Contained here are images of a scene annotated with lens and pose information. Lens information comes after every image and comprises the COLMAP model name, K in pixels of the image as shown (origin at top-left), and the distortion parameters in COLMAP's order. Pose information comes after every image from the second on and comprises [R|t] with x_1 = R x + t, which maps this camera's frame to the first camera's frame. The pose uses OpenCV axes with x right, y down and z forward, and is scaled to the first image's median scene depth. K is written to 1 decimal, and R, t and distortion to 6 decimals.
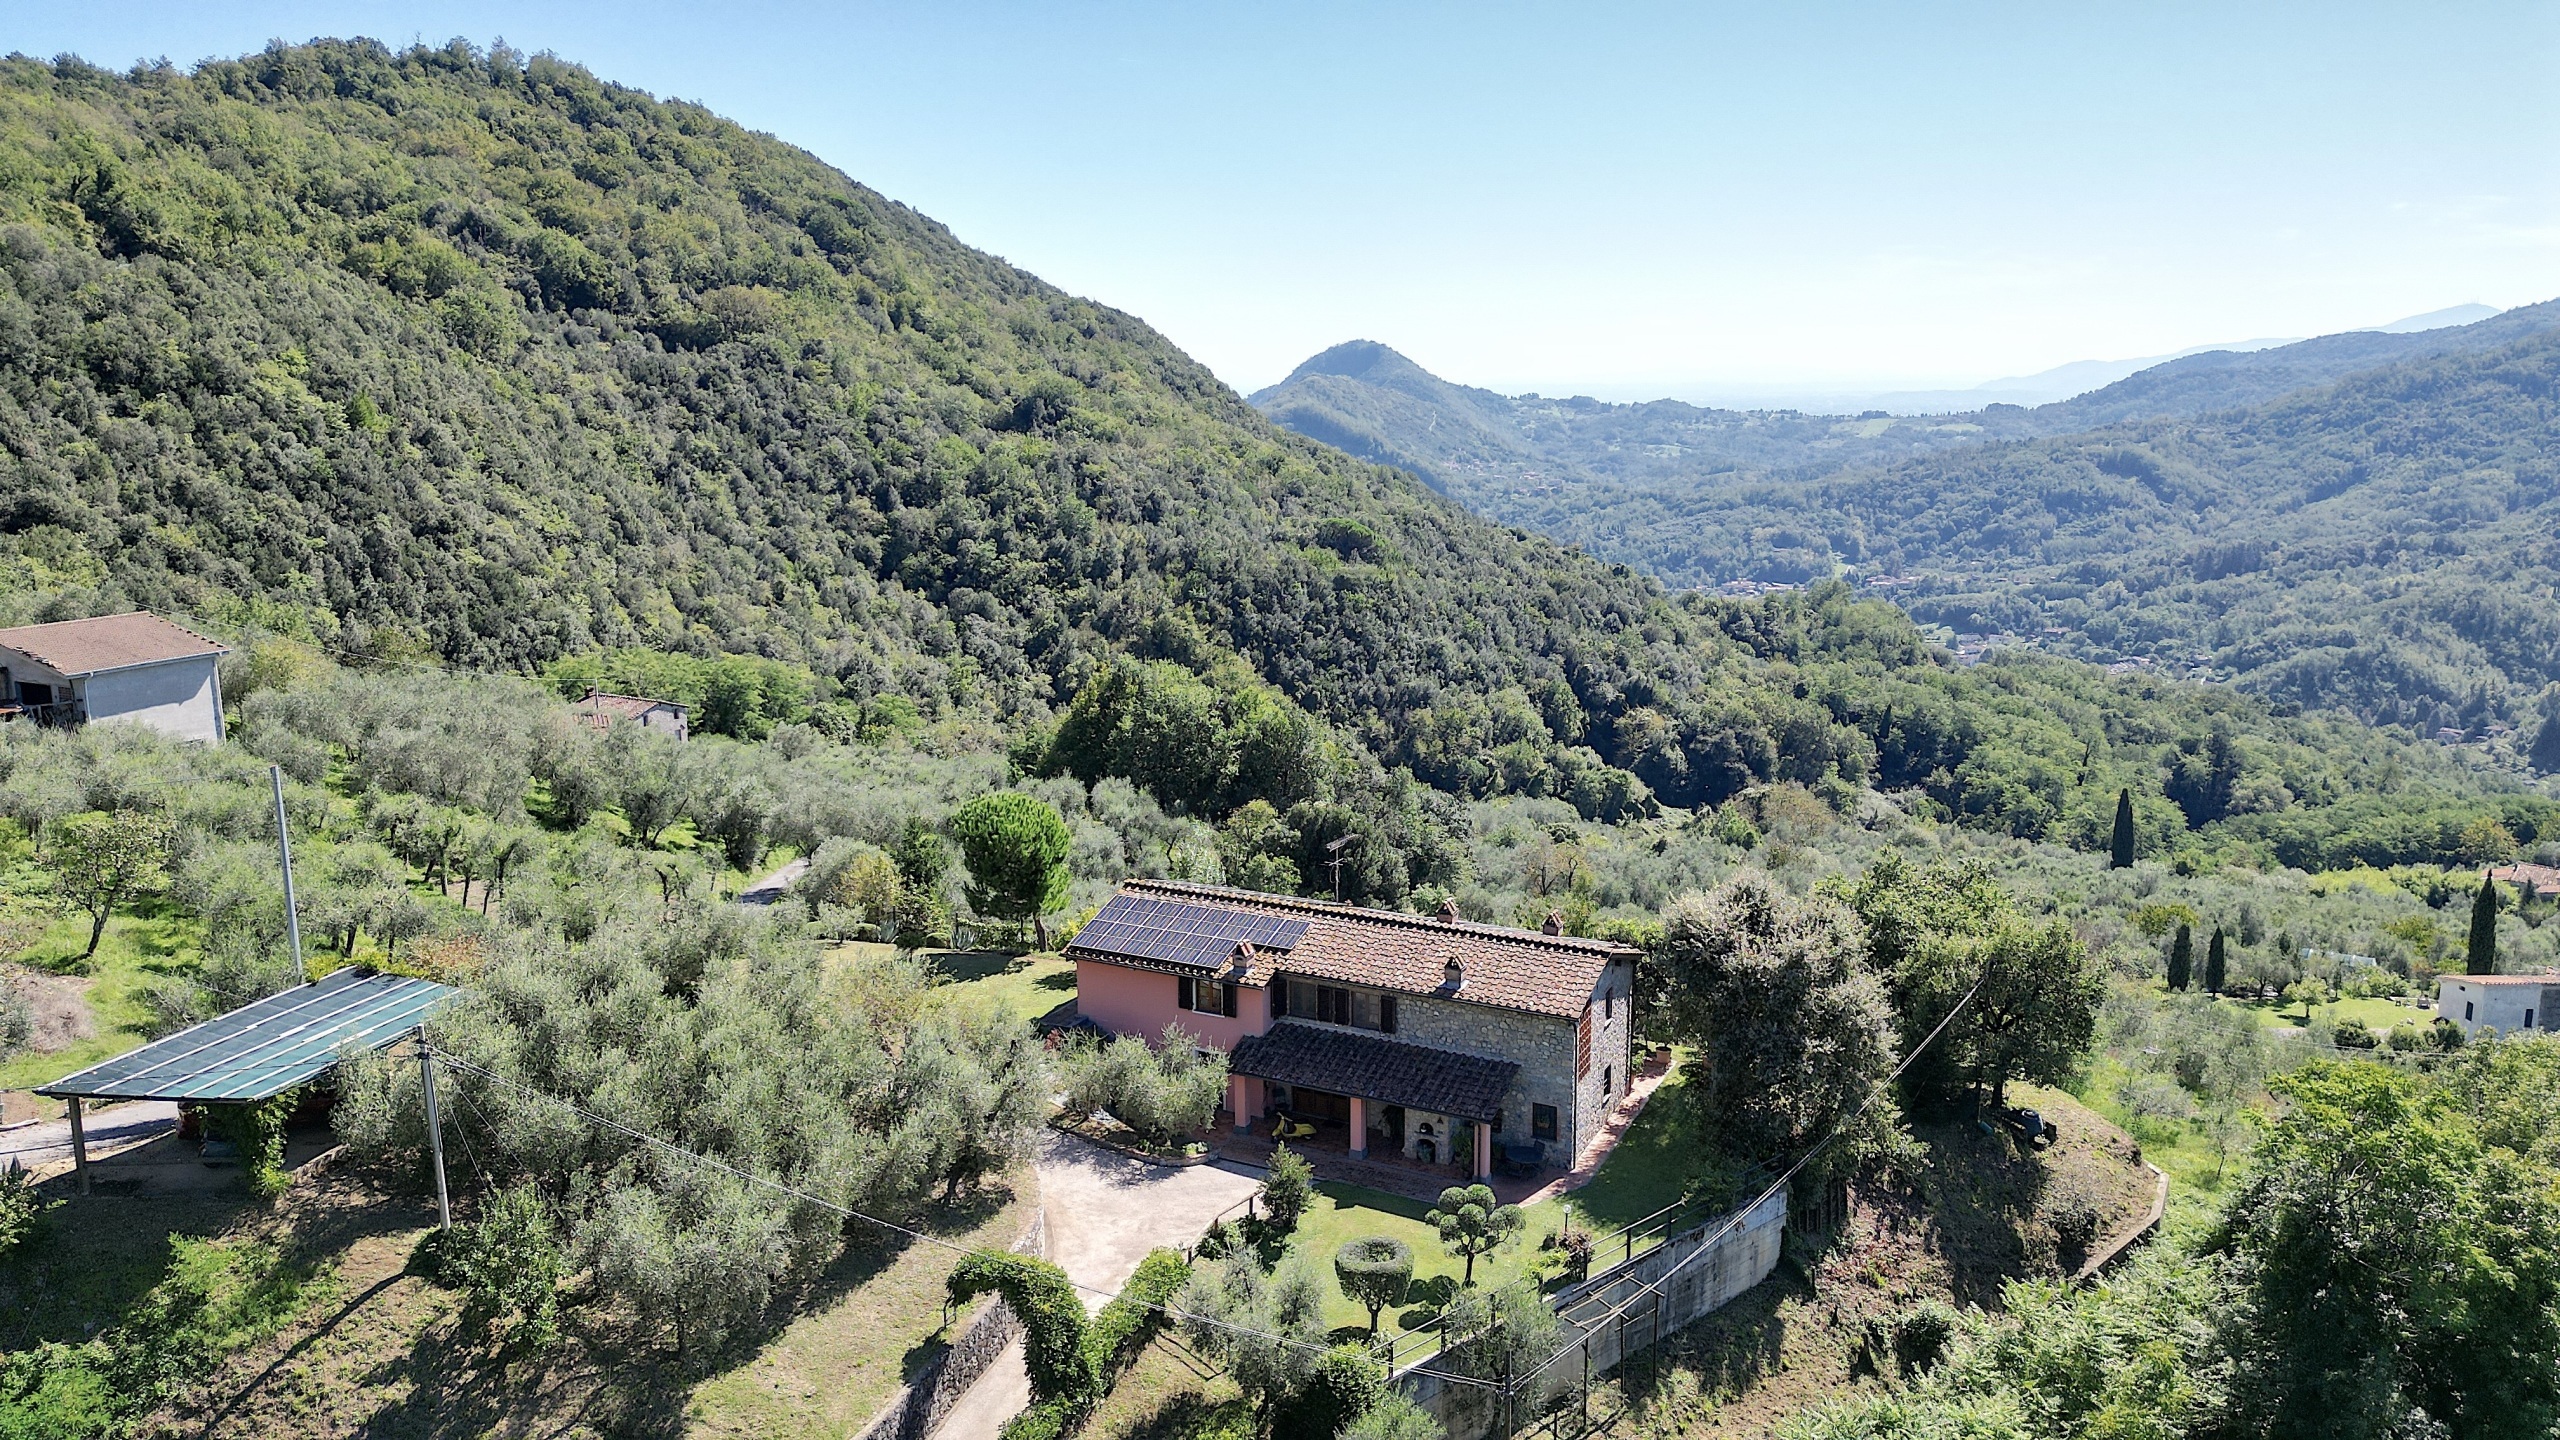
lens RADIAL K [[1781.4, 0, 1283.5], [0, 1781.4, 720.4], [0, 0, 1]] dist [0.094847, -0.113535]
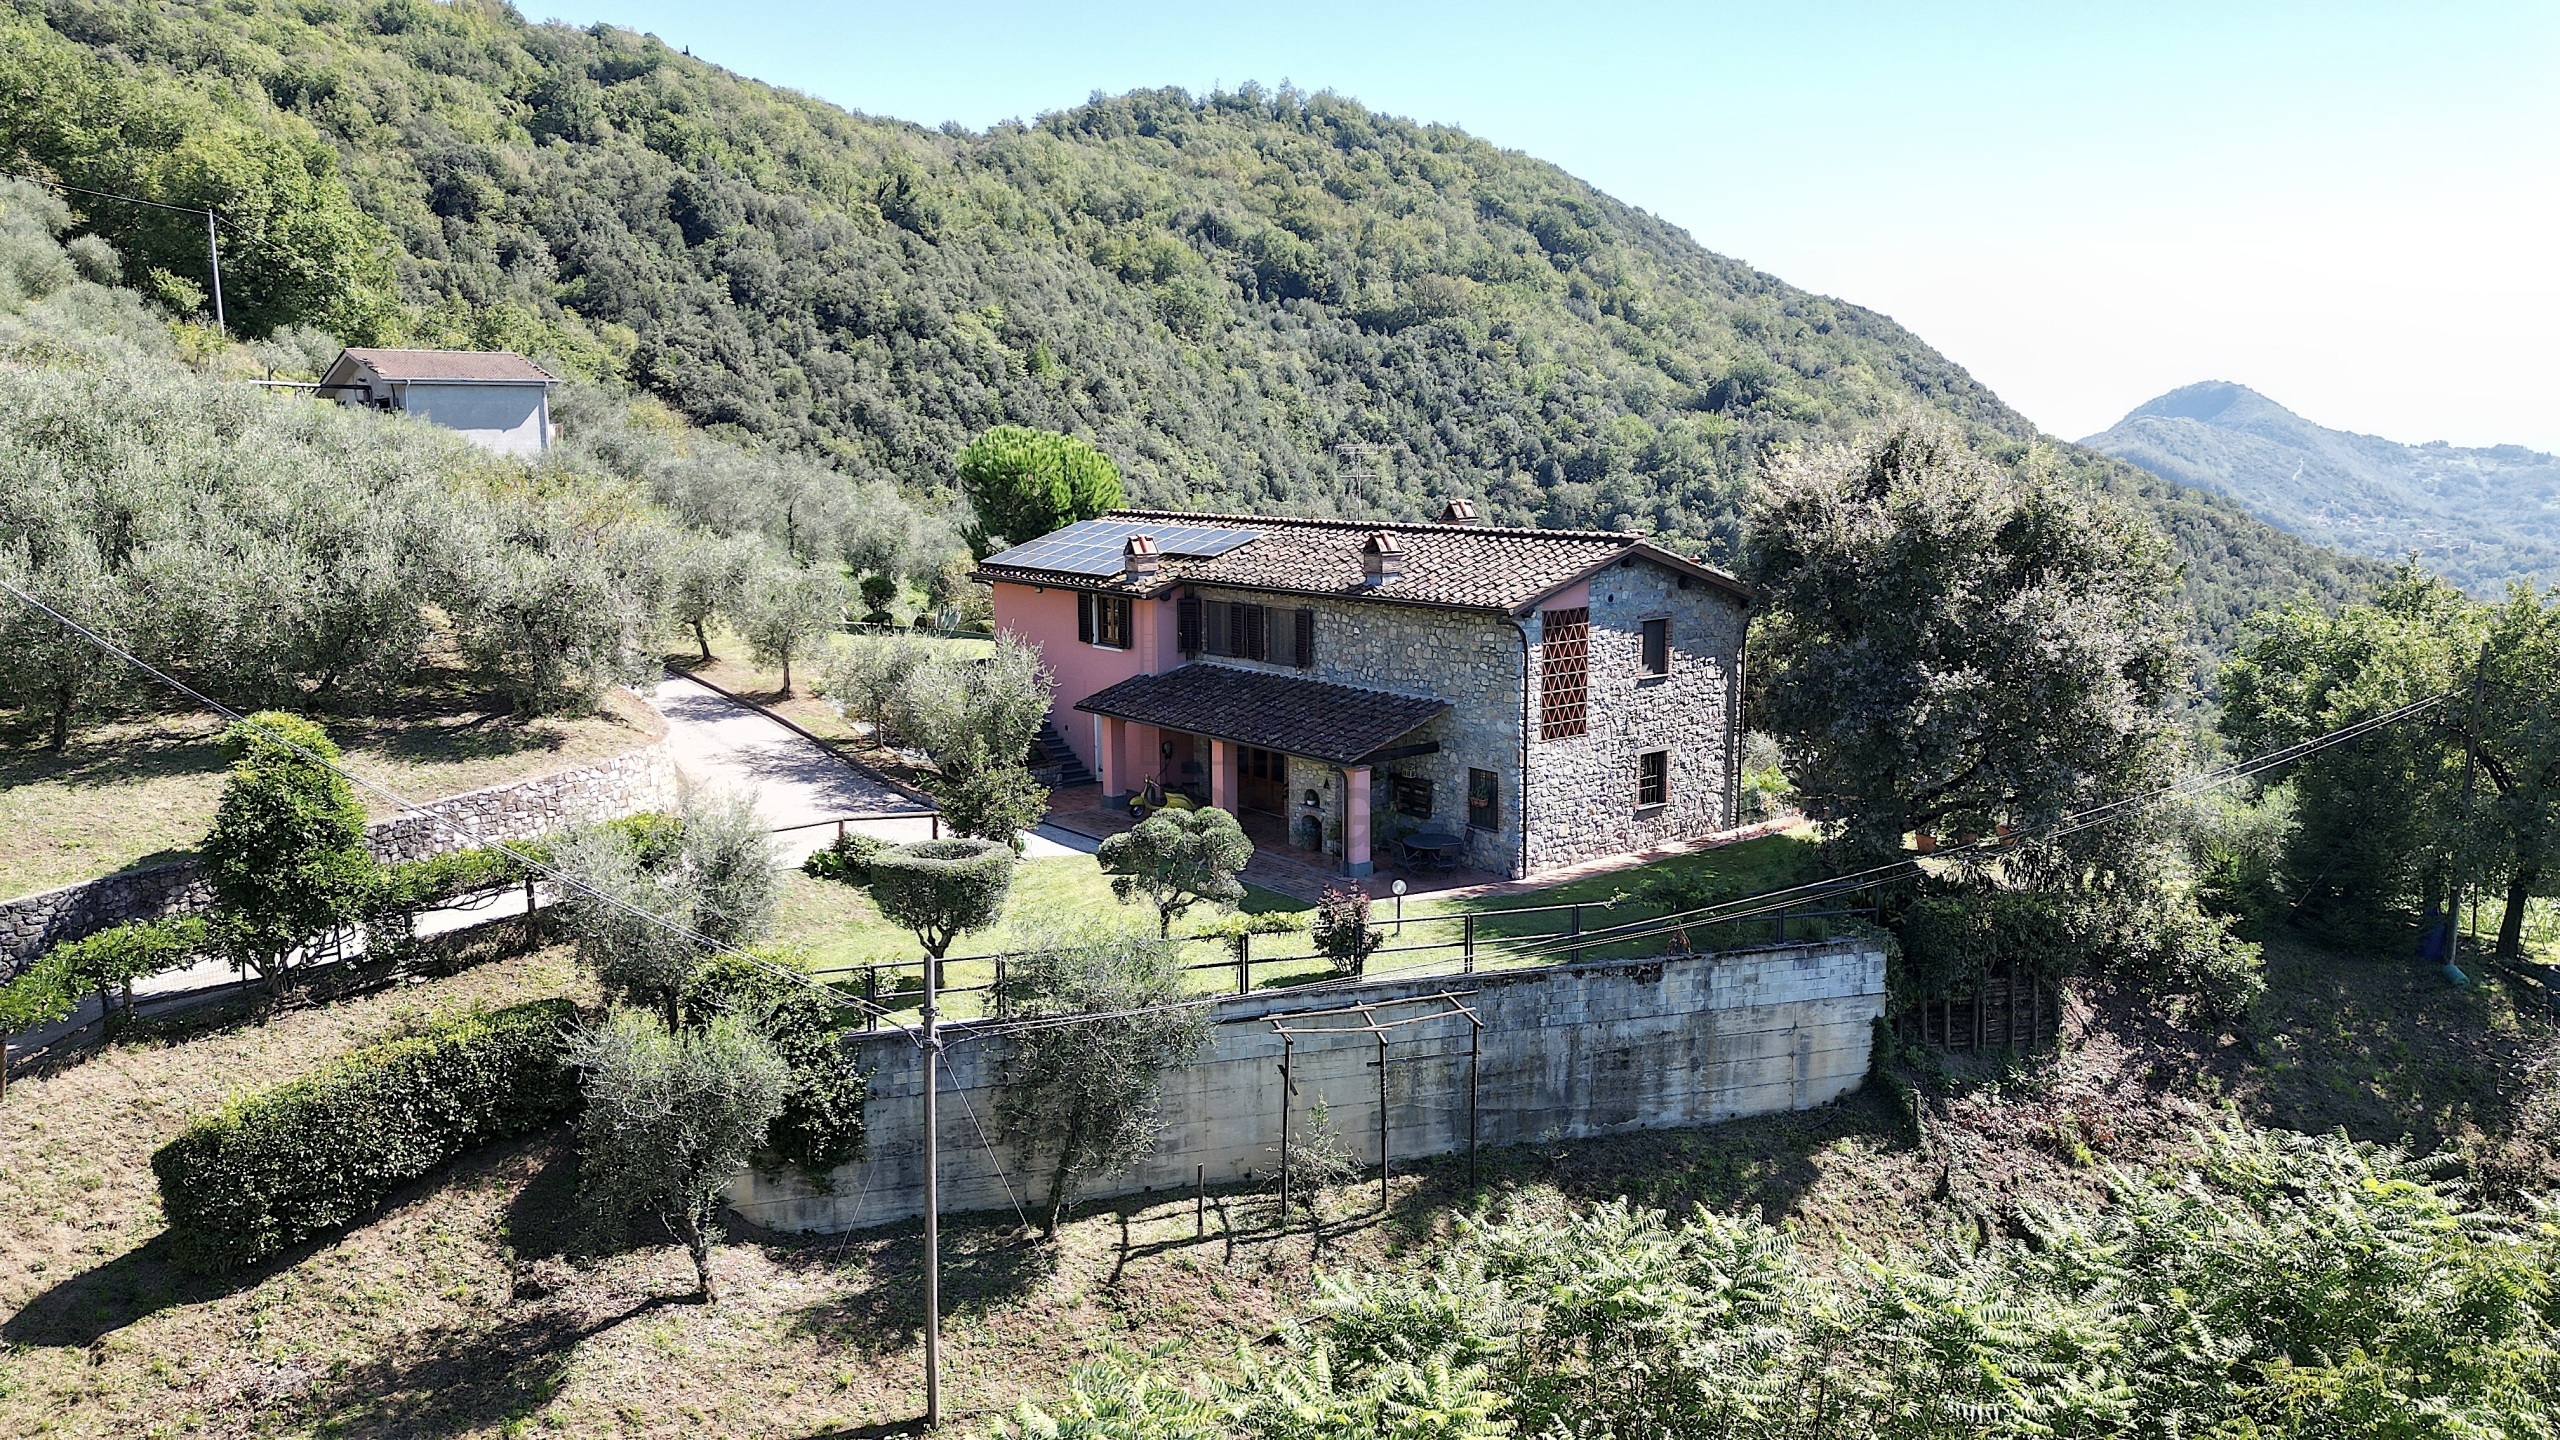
lens RADIAL K [[1780.2, 0, 1285.1], [0, 1780.2, 728.4], [0, 0, 1]] dist [0.101952, -0.120152]
pose [[0.910178, 0.065974, -0.408929, 0.046592], [-0.076734, 0.997002, -0.009941, 0.029813], [0.407048, 0.040427, 0.912512, 0.059220]]
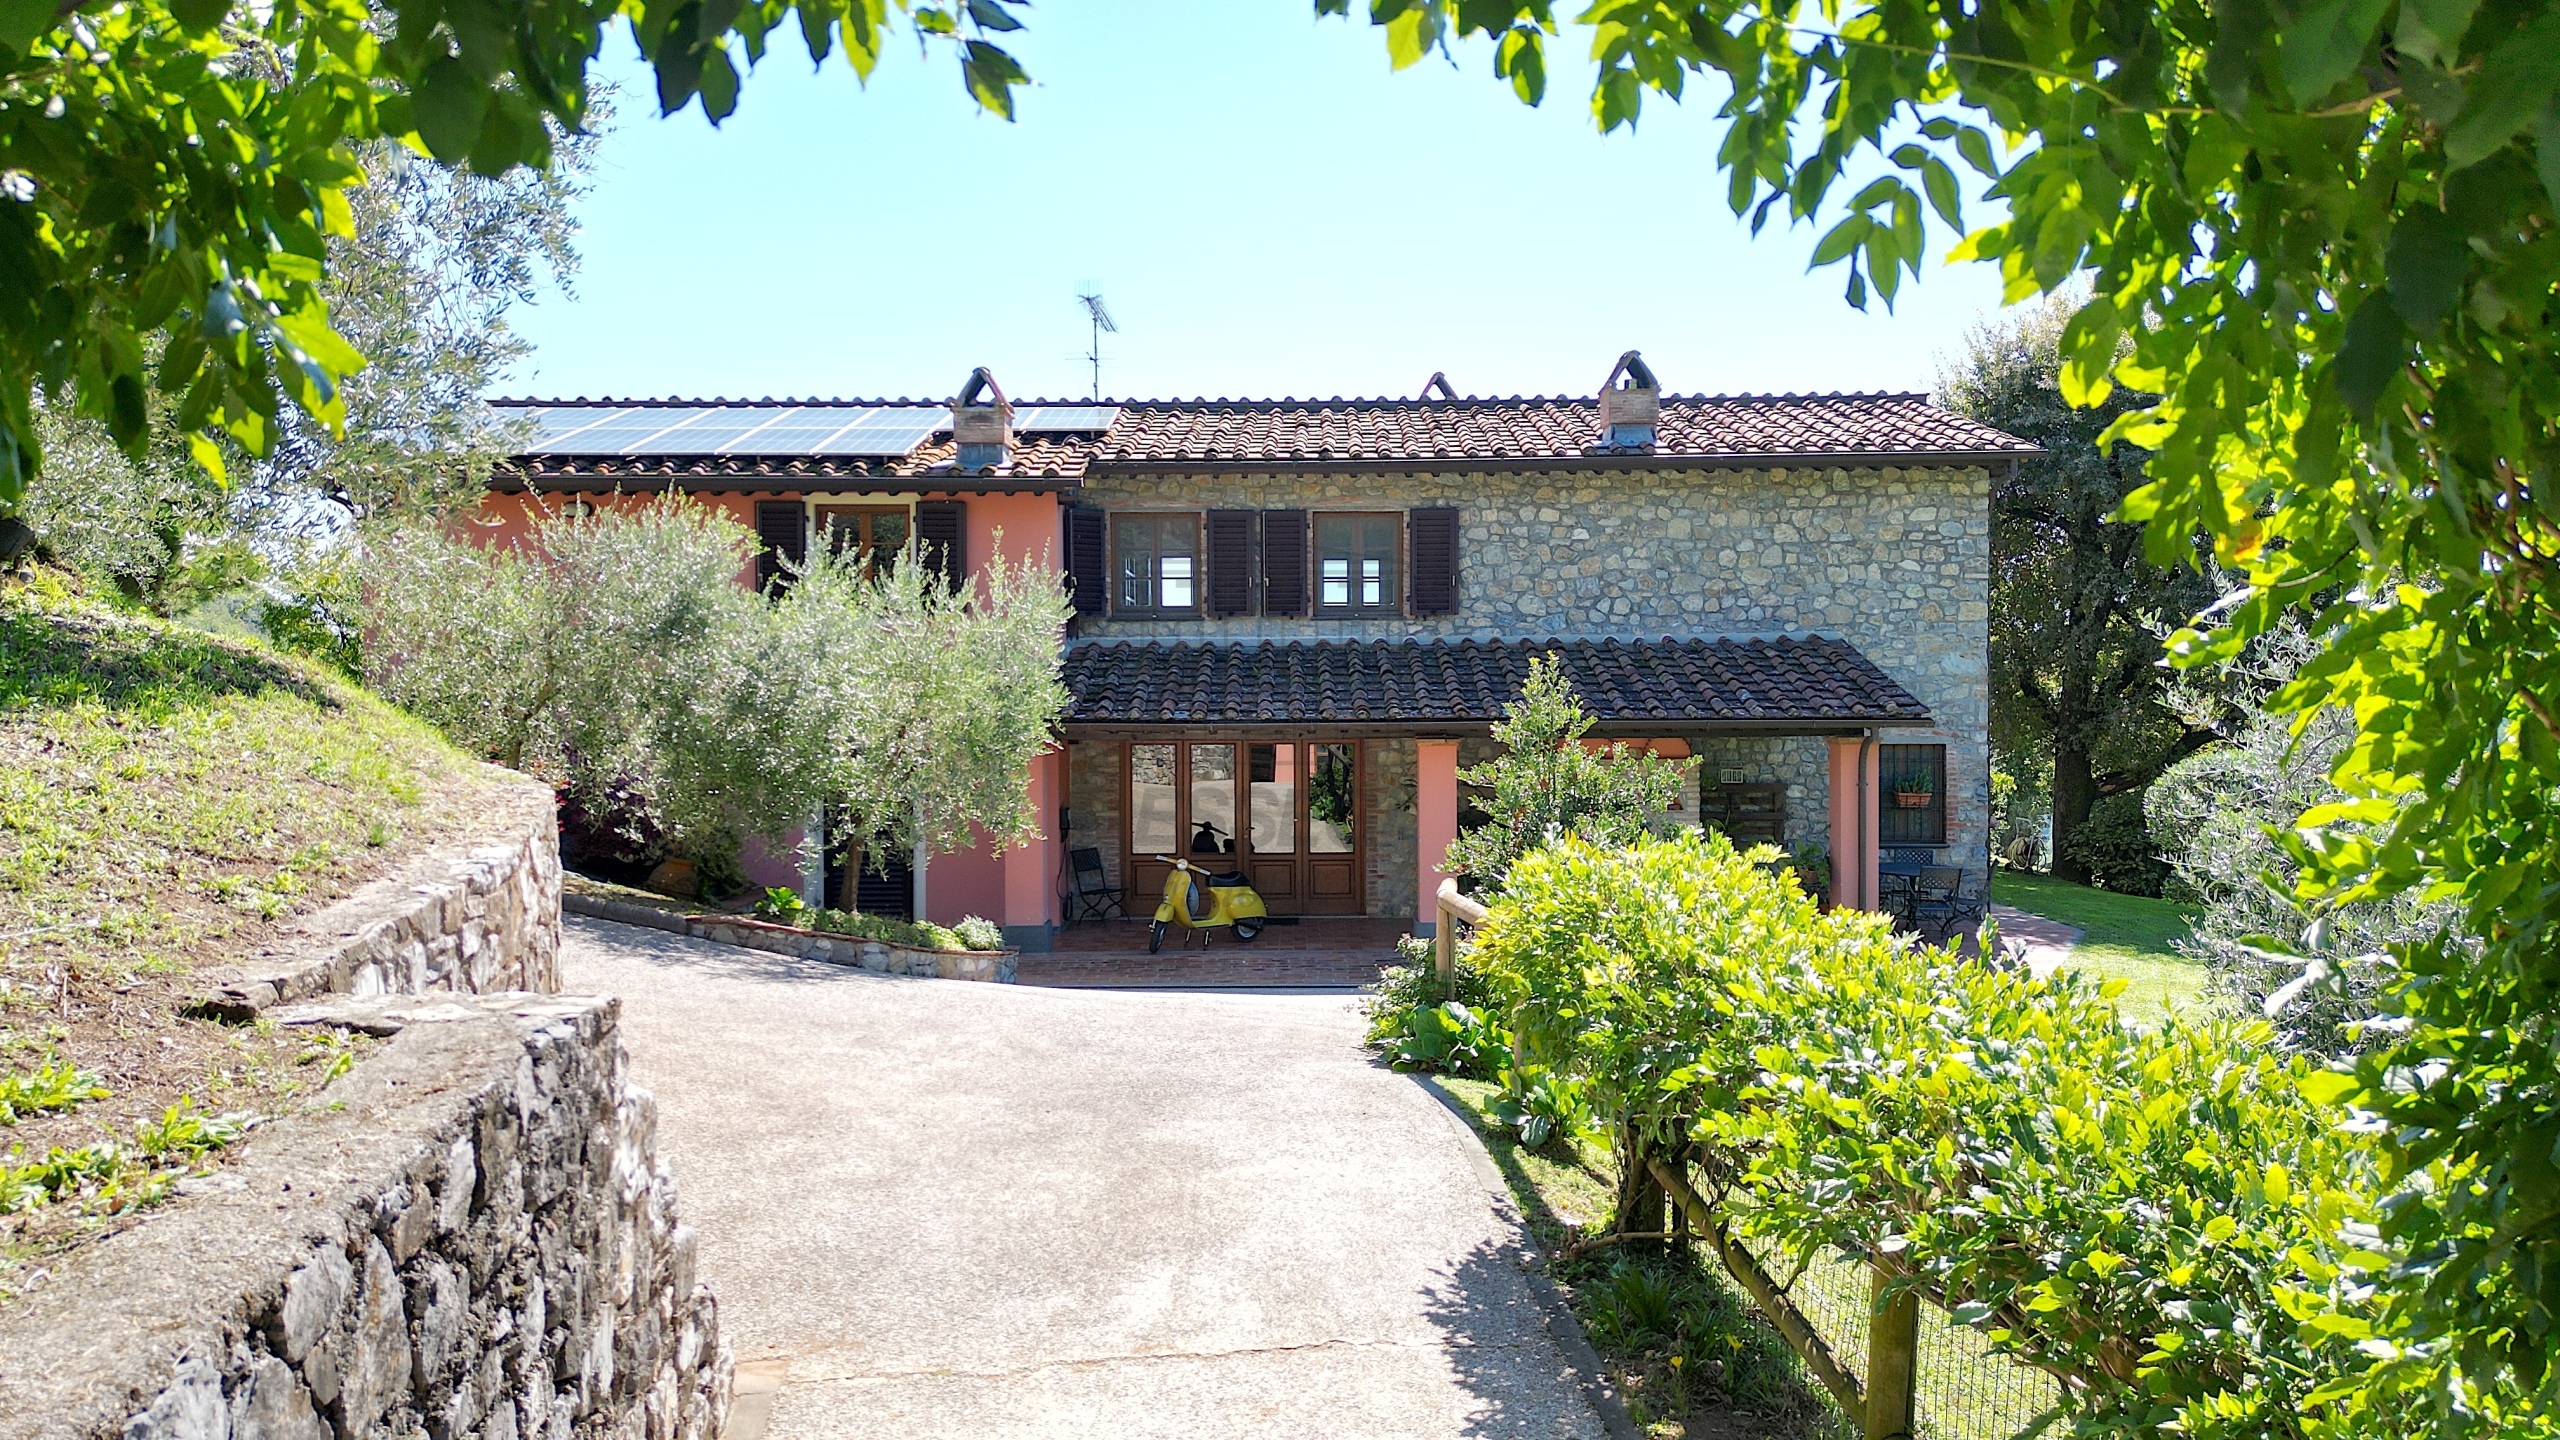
lens RADIAL K [[1781.4, 0, 1283.5], [0, 1781.4, 720.4], [0, 0, 1]] dist [0.094847, -0.113535]
pose [[0.889959, -0.005815, 0.456003, -0.018132], [0.088308, 0.983190, -0.159809, 0.036085], [-0.447408, 0.182493, 0.875513, 0.104382]]
